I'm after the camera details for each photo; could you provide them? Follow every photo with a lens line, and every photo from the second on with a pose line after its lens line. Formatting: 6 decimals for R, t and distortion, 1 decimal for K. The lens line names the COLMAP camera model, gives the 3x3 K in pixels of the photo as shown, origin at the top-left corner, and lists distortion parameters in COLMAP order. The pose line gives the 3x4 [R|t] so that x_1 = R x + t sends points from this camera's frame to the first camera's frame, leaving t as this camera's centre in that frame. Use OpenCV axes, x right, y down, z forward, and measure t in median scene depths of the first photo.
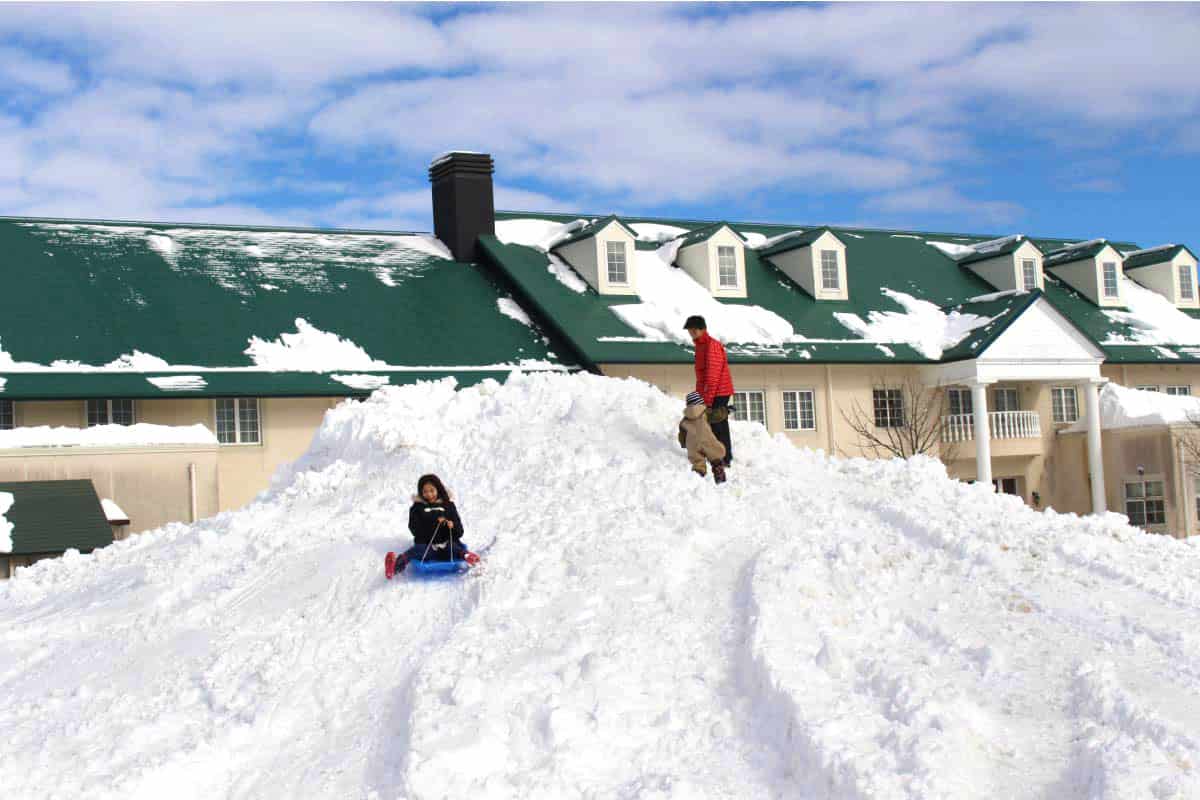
lens RADIAL K [[1627.1, 0, 600.0], [0, 1627.1, 400.0], [0, 0, 1]] dist [-0.038008, 0.000826]
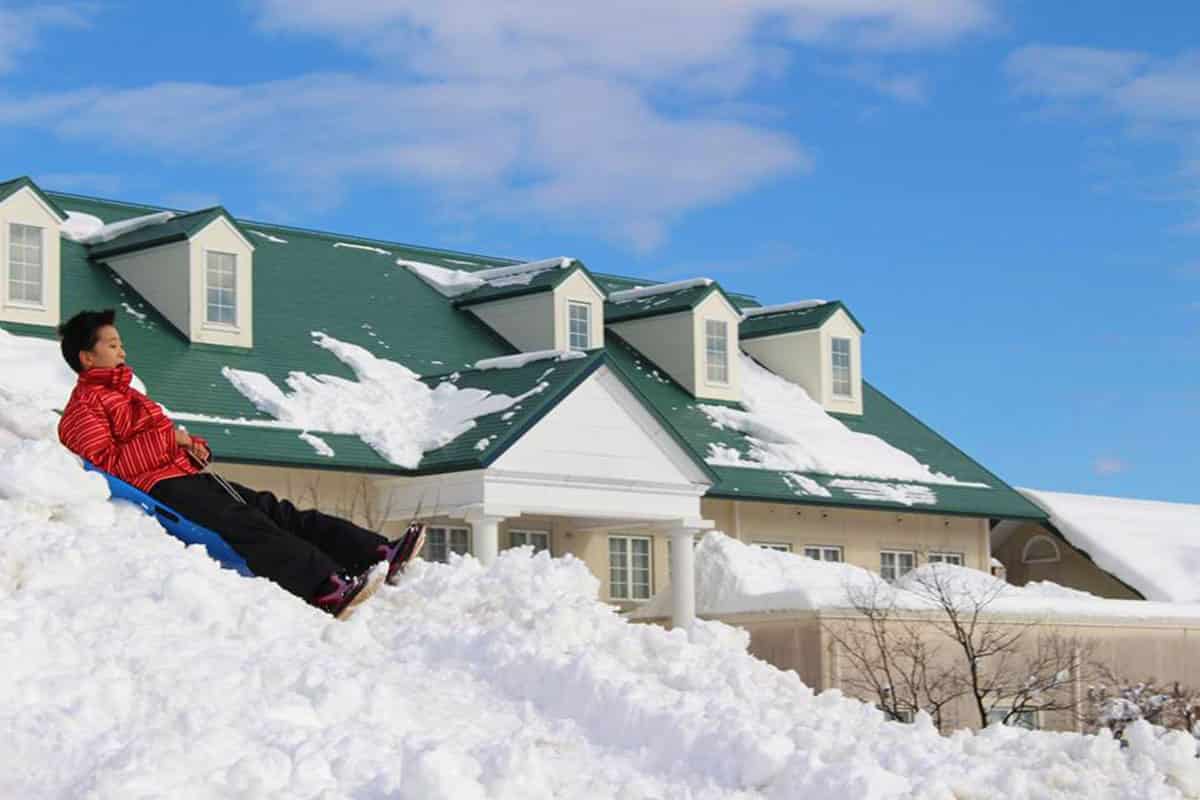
lens RADIAL K [[2759.4, 0, 600.0], [0, 2759.4, 400.0], [0, 0, 1]] dist [-0.017788, 0.012874]
pose [[0.956906, 0.072798, 0.281126, 0.009124], [-0.055622, 0.996092, -0.068611, 0.011074], [-0.285022, 0.050017, 0.957215, 0.104177]]
